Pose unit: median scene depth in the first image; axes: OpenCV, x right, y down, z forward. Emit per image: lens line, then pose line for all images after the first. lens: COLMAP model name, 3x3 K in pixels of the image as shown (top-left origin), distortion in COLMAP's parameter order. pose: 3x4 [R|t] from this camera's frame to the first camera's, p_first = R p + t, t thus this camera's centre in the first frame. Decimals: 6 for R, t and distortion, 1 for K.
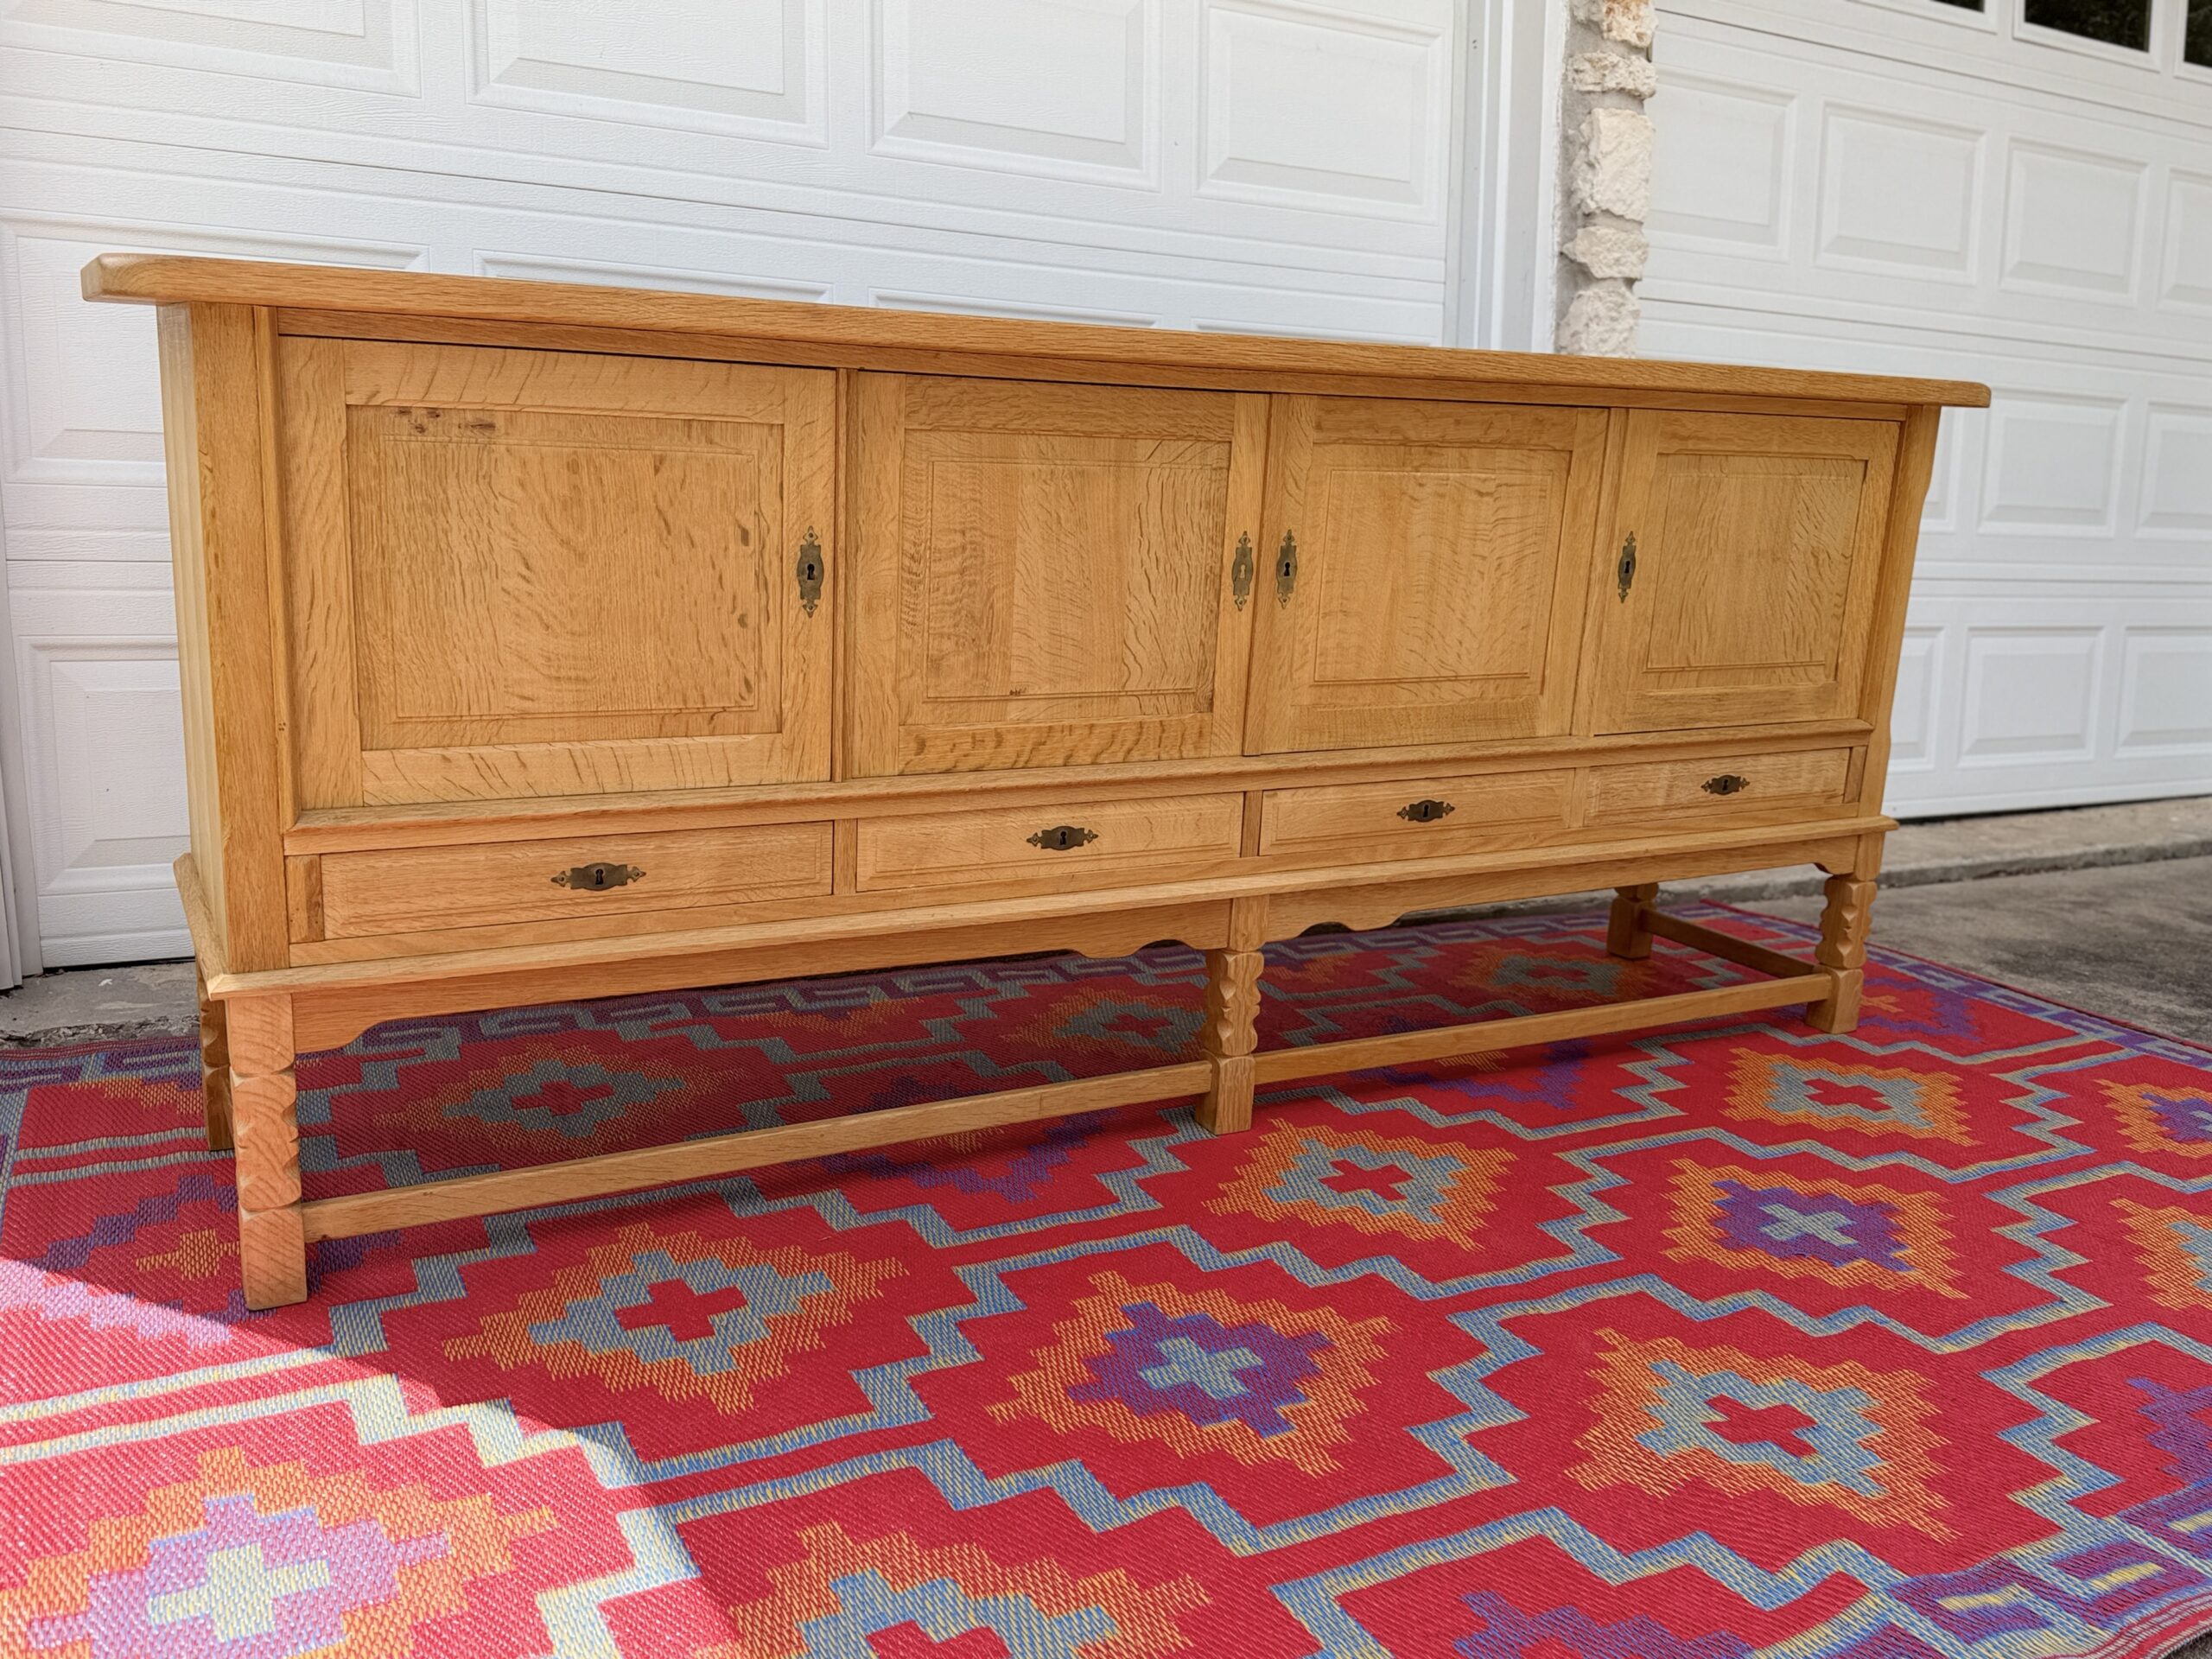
lens RADIAL K [[1844.4, 0, 1097.4], [0, 1844.4, 825.9], [0, 0, 1]] dist [0.175761, -0.339808]
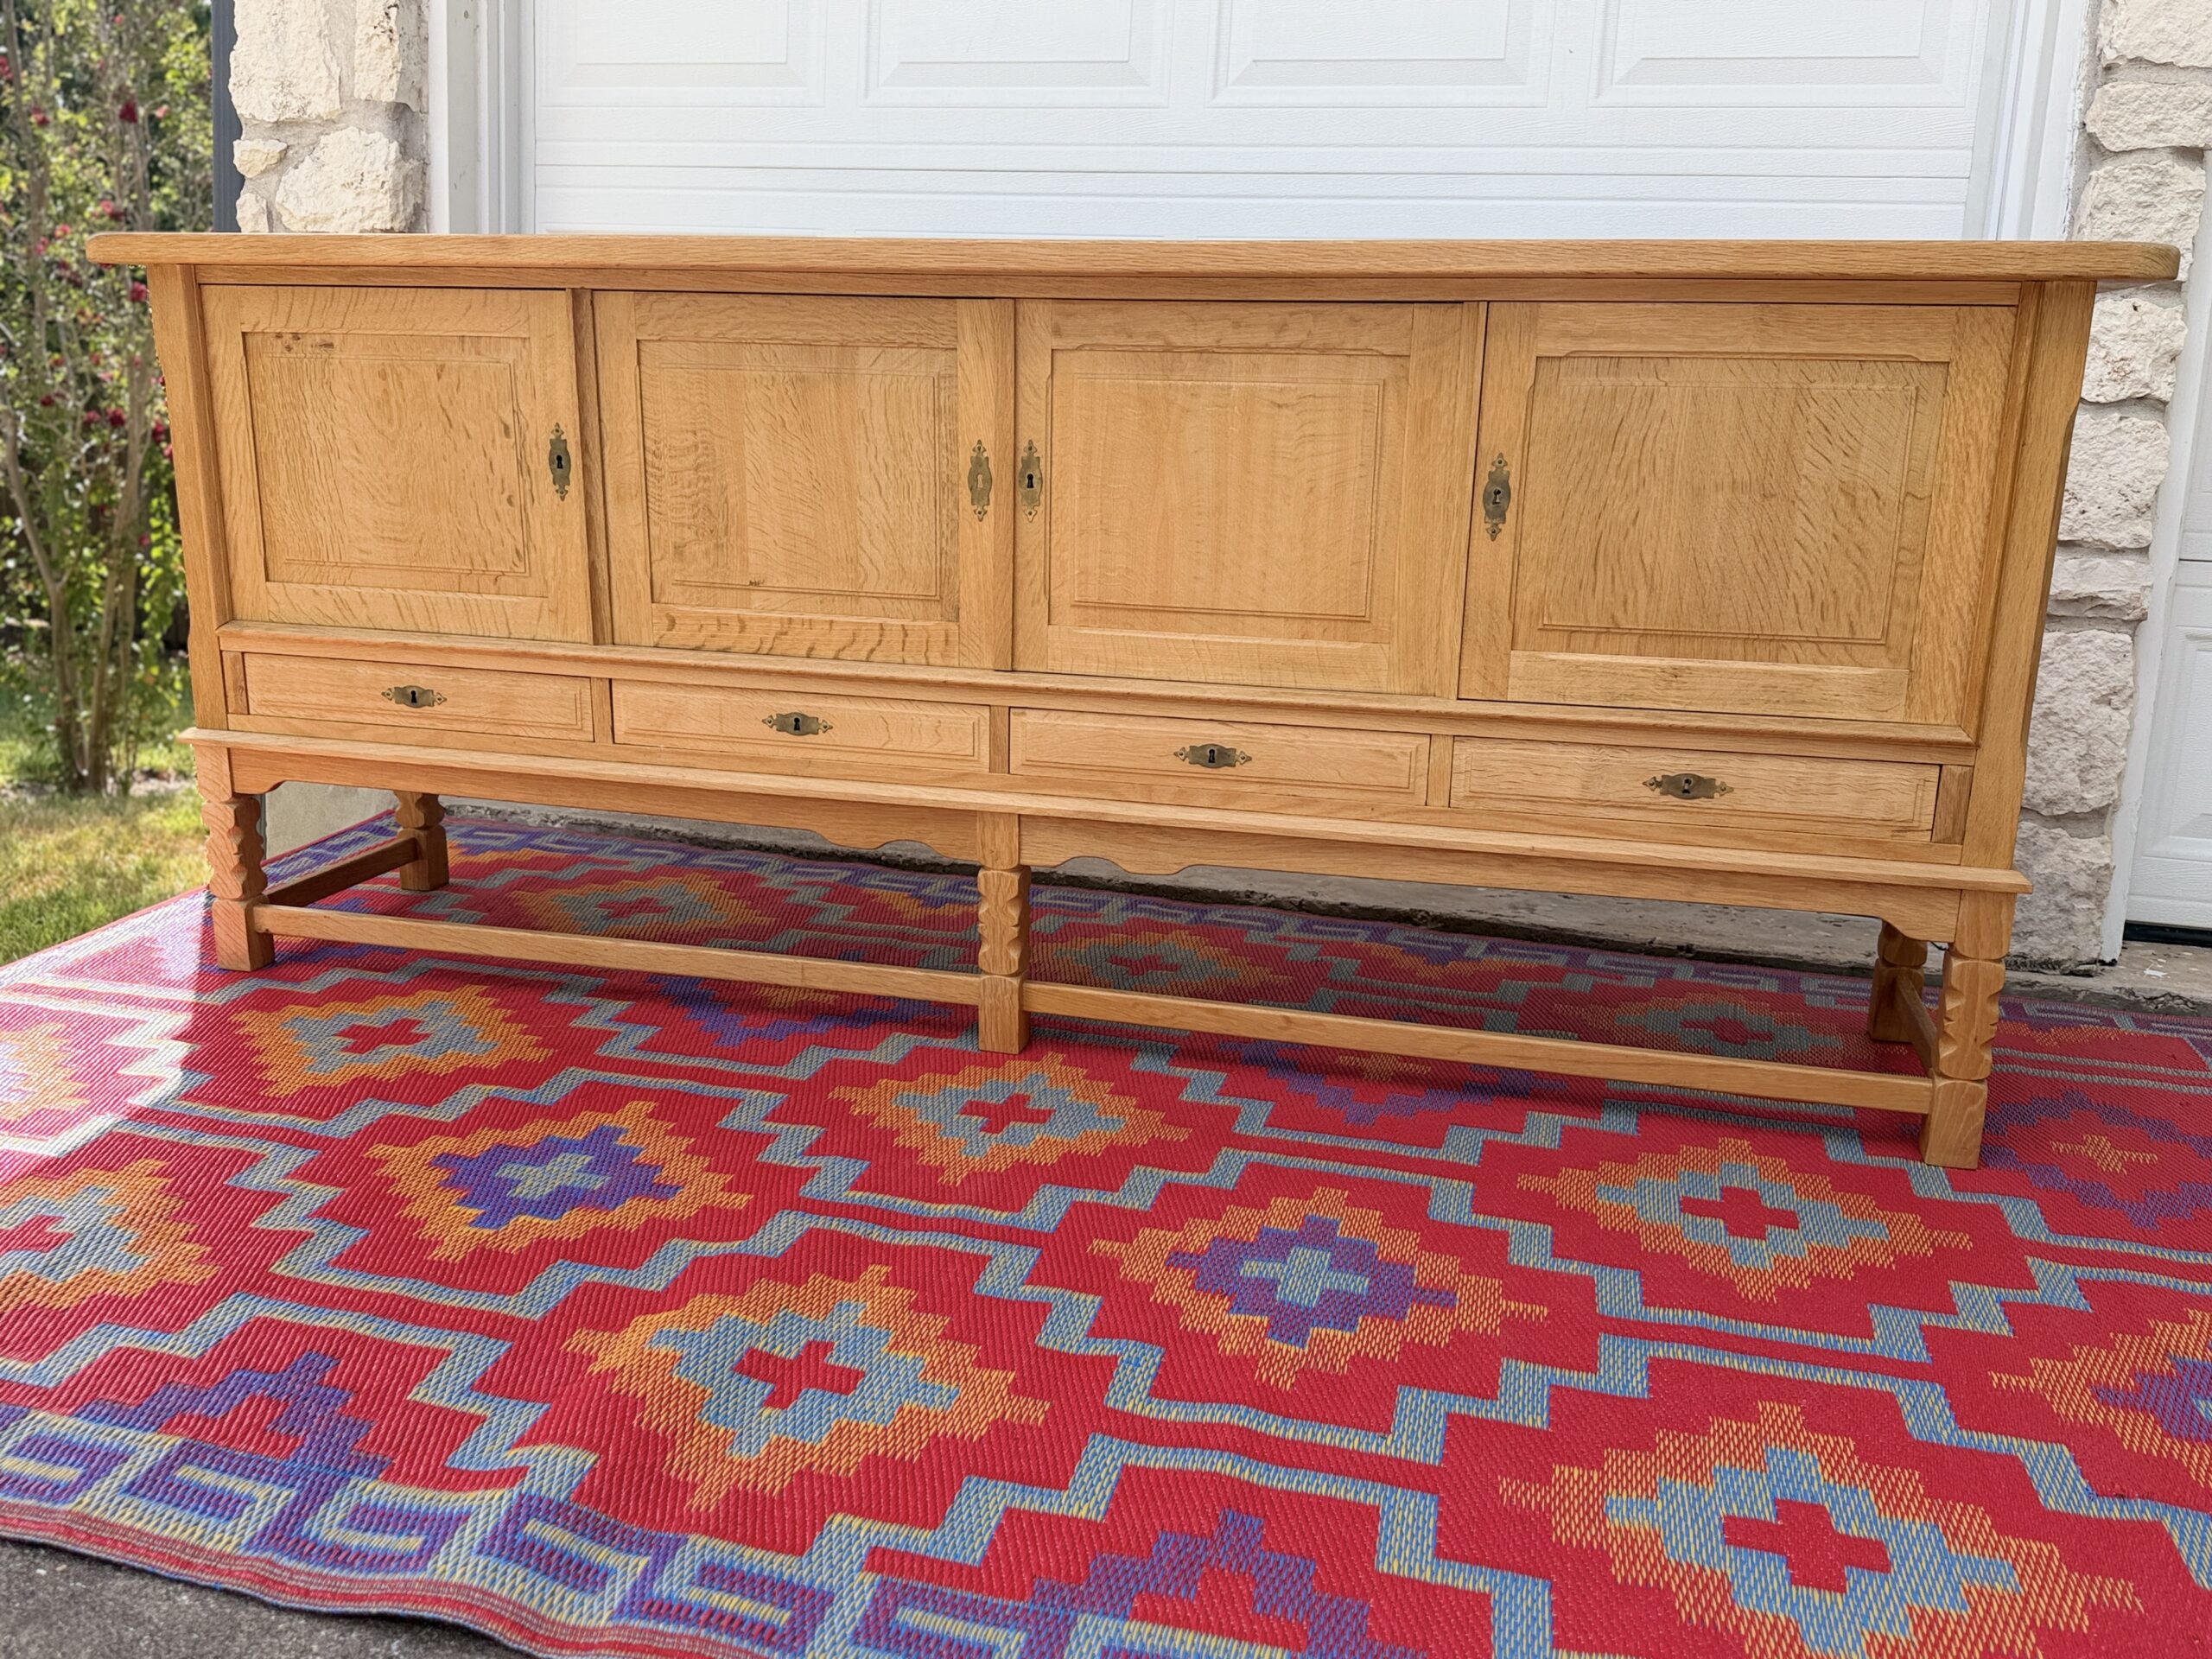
lens RADIAL K [[1839.9, 0, 1108.2], [0, 1839.9, 826.7], [0, 0, 1]] dist [0.165682, -0.316446]
pose [[0.725318, 0.132554, -0.675532, 0.830914], [-0.140431, 0.989143, 0.043311, -0.006140], [0.673938, 0.063451, 0.736058, 0.326883]]
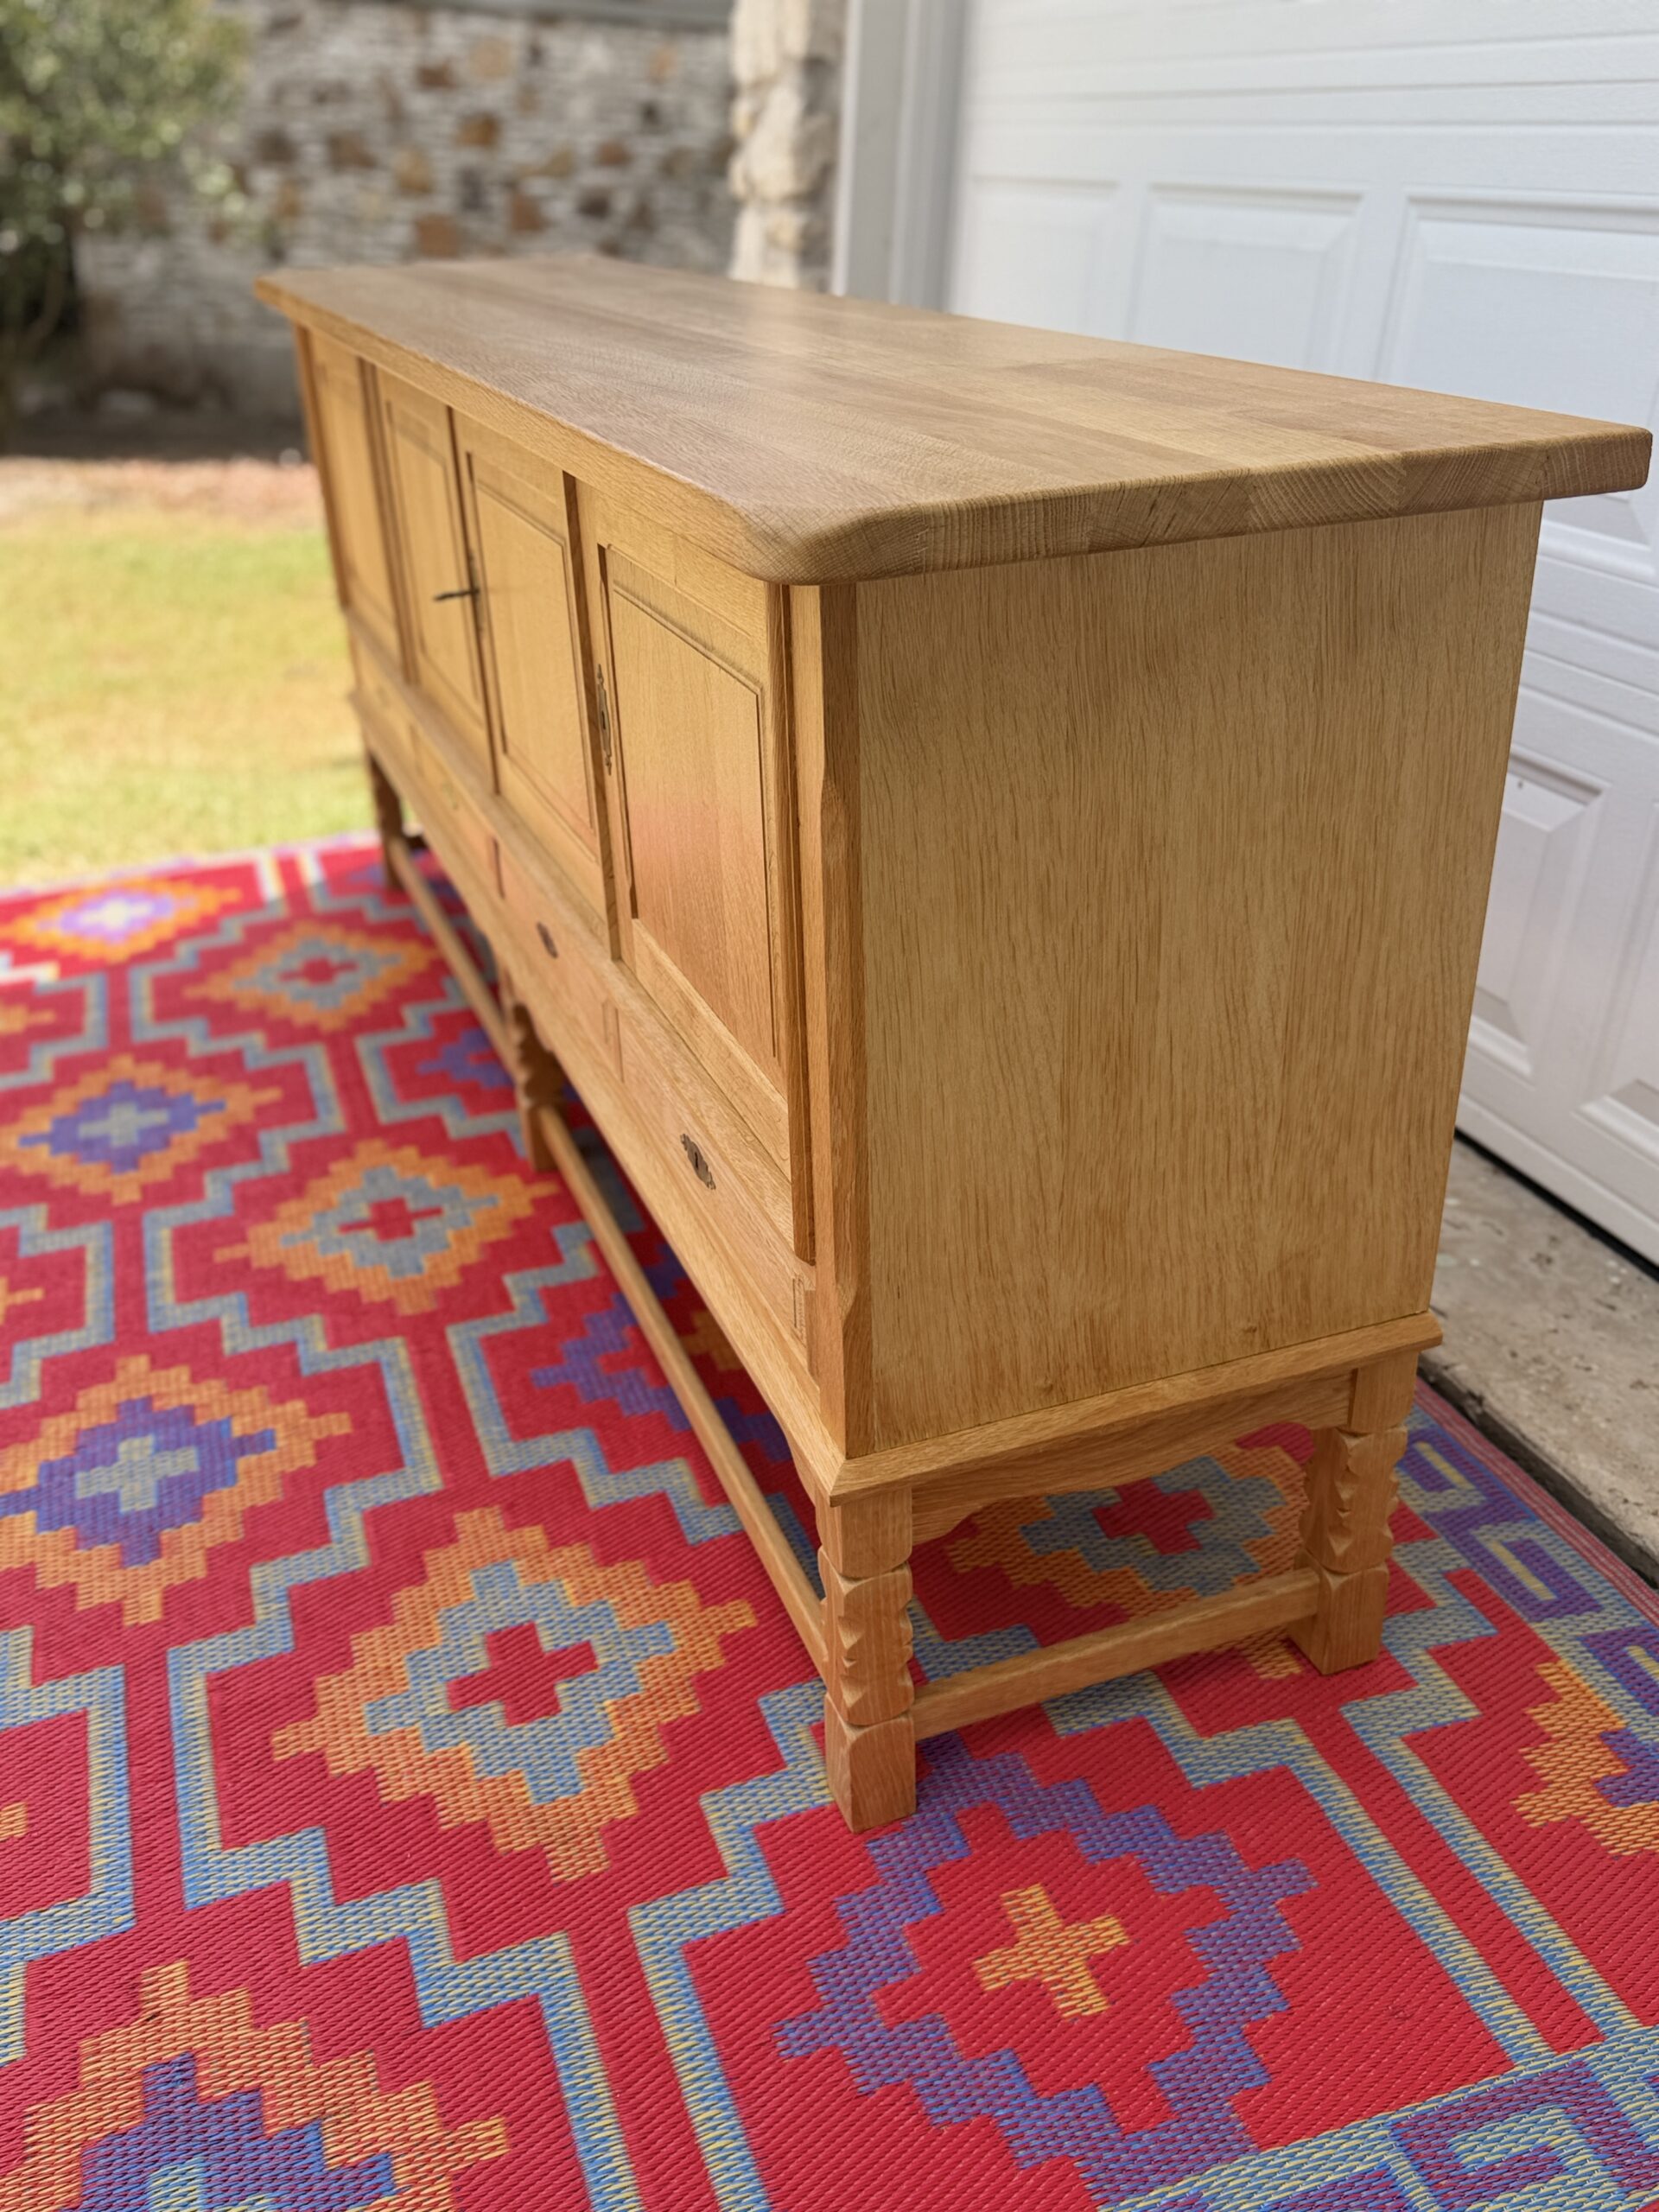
lens RADIAL K [[1844.4, 0, 829.5], [0, 1844.4, 1106.0], [0, 0, 1]] dist [0.175761, -0.339808]
pose [[-0.133719, 0.415496, -0.899712, 1.014409], [-0.202149, 0.877342, 0.435209, -0.357242], [0.970183, 0.240071, -0.033325, 1.276469]]
